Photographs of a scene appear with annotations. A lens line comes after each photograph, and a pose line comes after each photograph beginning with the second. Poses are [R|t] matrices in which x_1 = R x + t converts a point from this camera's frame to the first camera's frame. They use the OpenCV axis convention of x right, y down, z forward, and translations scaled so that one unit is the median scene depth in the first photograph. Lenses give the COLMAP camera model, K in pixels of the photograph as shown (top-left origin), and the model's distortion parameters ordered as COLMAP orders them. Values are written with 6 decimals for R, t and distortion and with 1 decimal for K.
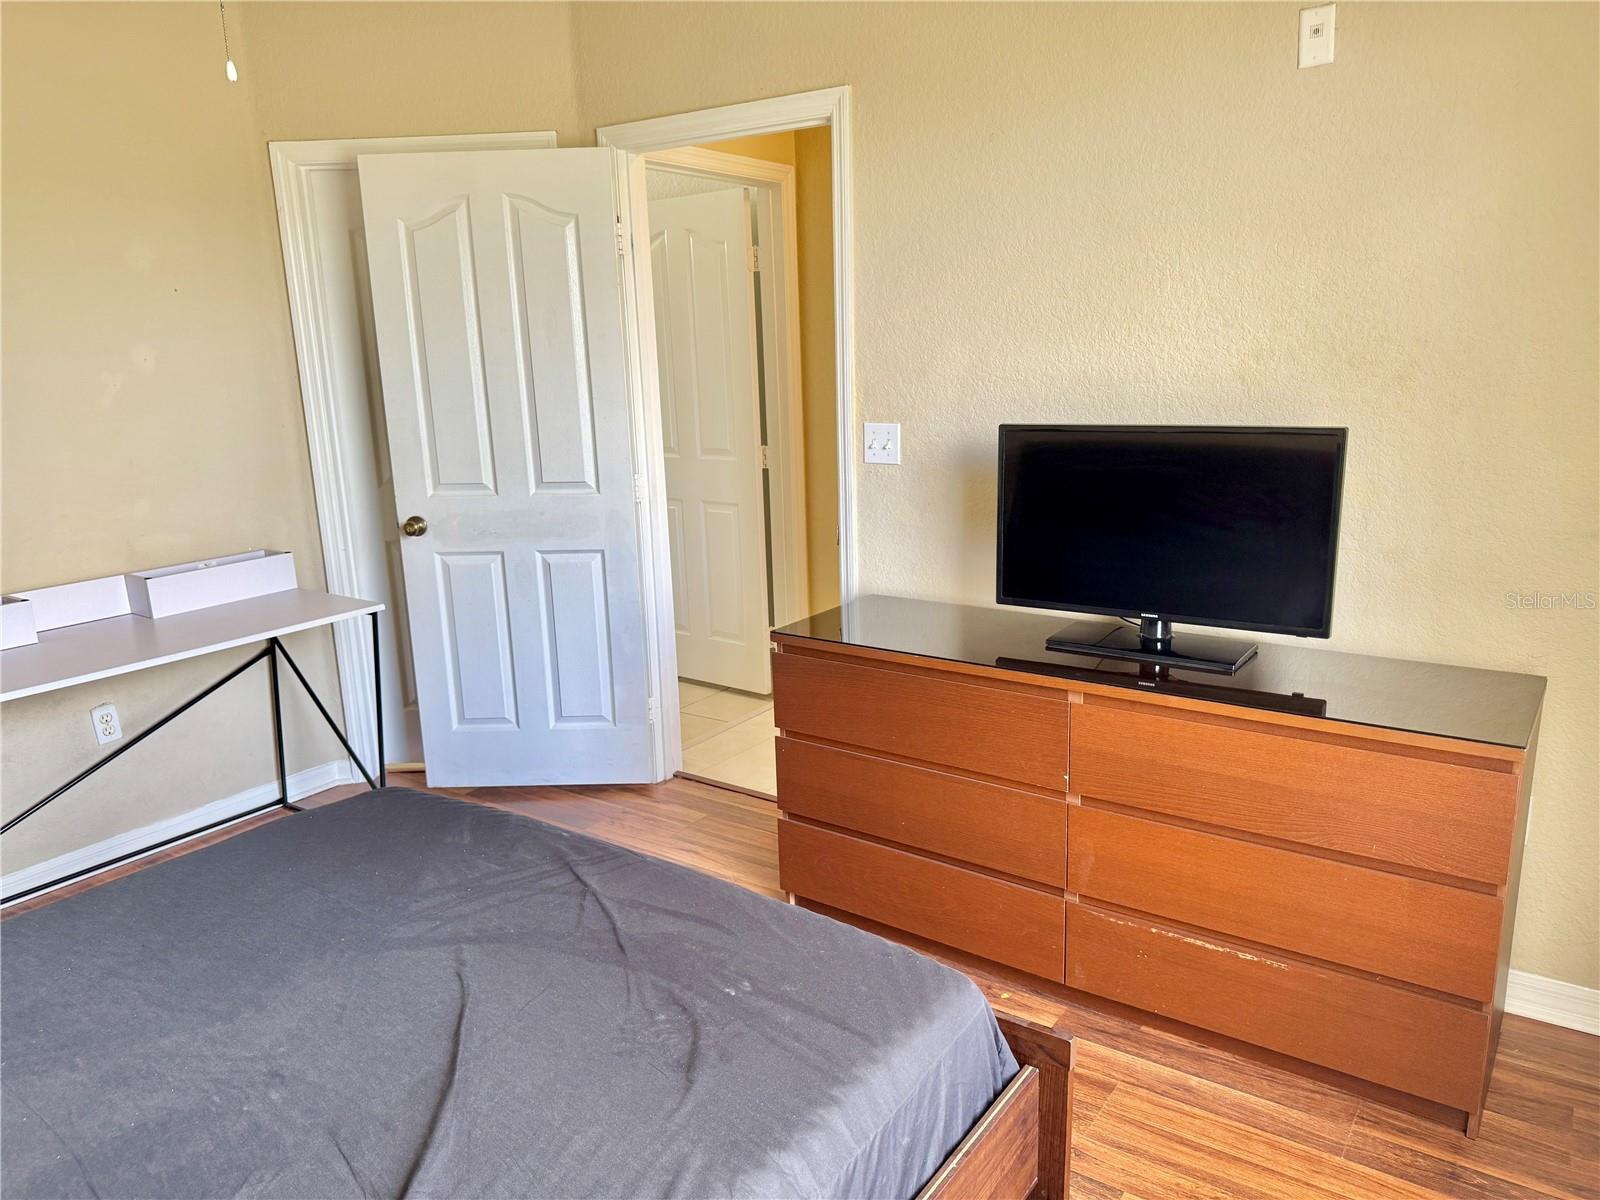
lens RADIAL K [[1124.7, 0, 794.1], [0, 1124.7, 602.3], [0, 0, 1]] dist [0.085702, -0.117651]
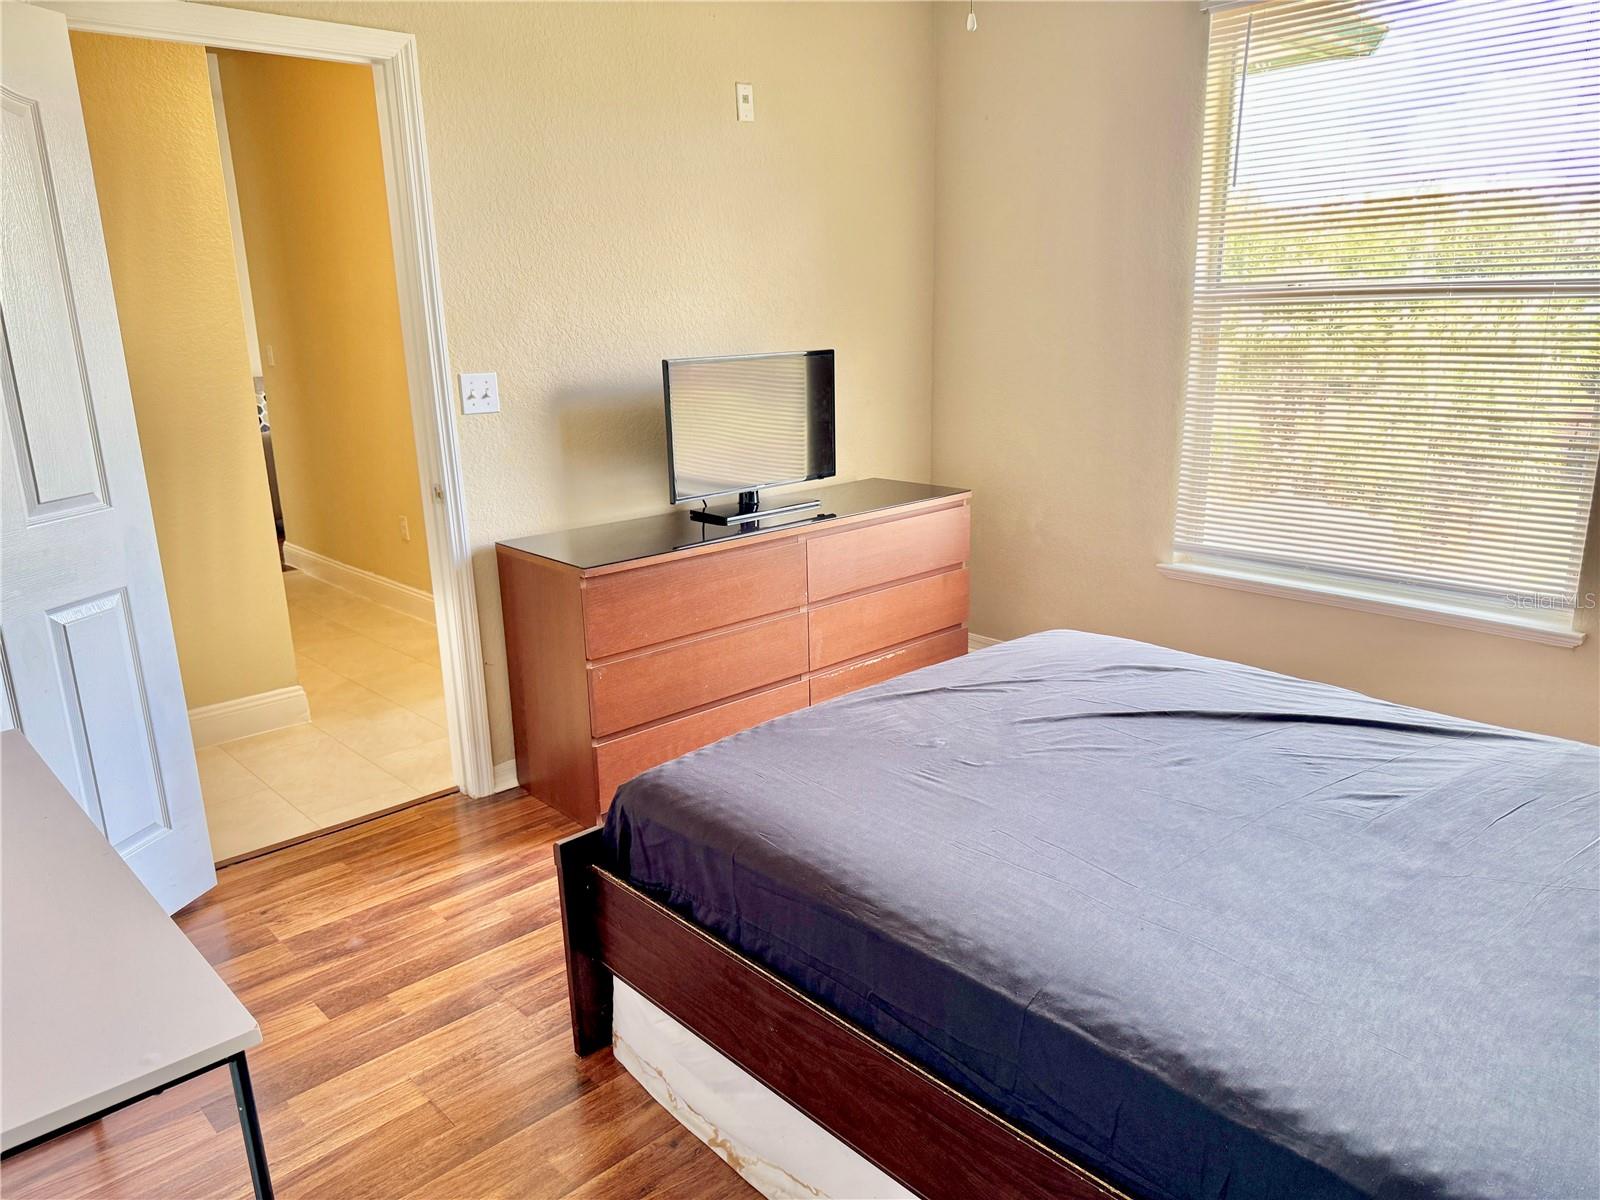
lens RADIAL K [[1124.7, 0, 794.1], [0, 1124.7, 602.3], [0, 0, 1]] dist [0.085702, -0.117651]
pose [[0.196304, -0.230860, 0.952979, -0.910158], [0.234746, 0.954691, 0.182920, -0.082782], [-0.952029, 0.187800, 0.241603, 0.525145]]
